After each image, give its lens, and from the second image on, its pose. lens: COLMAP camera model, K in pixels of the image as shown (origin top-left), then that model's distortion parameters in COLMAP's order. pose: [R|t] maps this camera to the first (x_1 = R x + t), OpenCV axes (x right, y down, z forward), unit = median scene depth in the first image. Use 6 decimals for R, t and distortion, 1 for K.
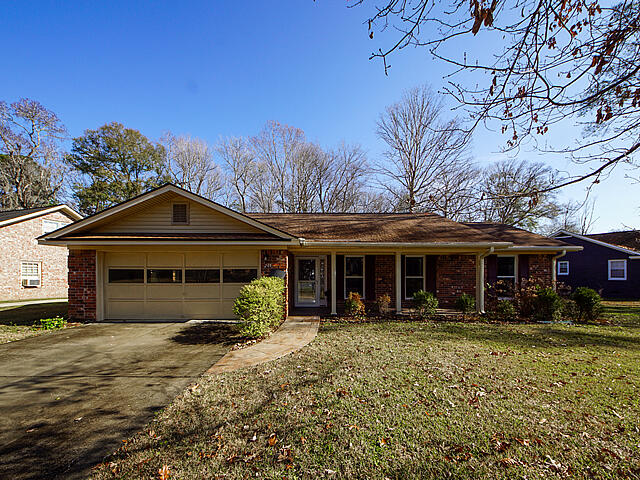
lens RADIAL K [[263.7, 0, 317.7], [0, 263.7, 249.1], [0, 0, 1]] dist [0.005120, -0.000939]
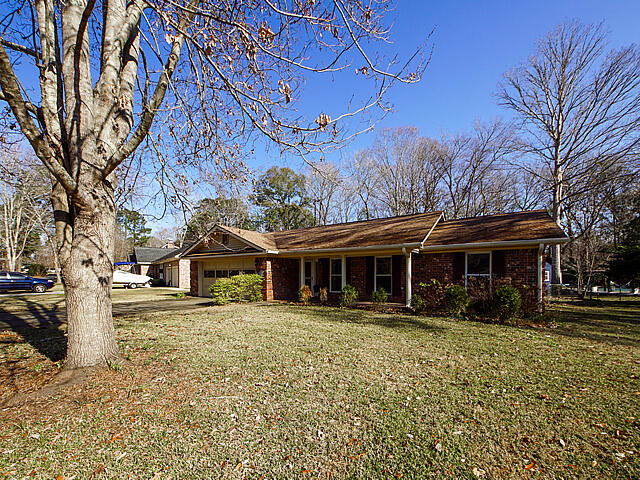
lens RADIAL K [[263.7, 0, 322.0], [0, 263.7, 242.7], [0, 0, 1]] dist [0.005120, -0.000939]
pose [[0.825621, -0.066719, -0.560267, 1.188397], [0.055563, 0.997772, -0.036939, -0.009174], [0.561483, -0.000633, 0.827488, -0.141321]]
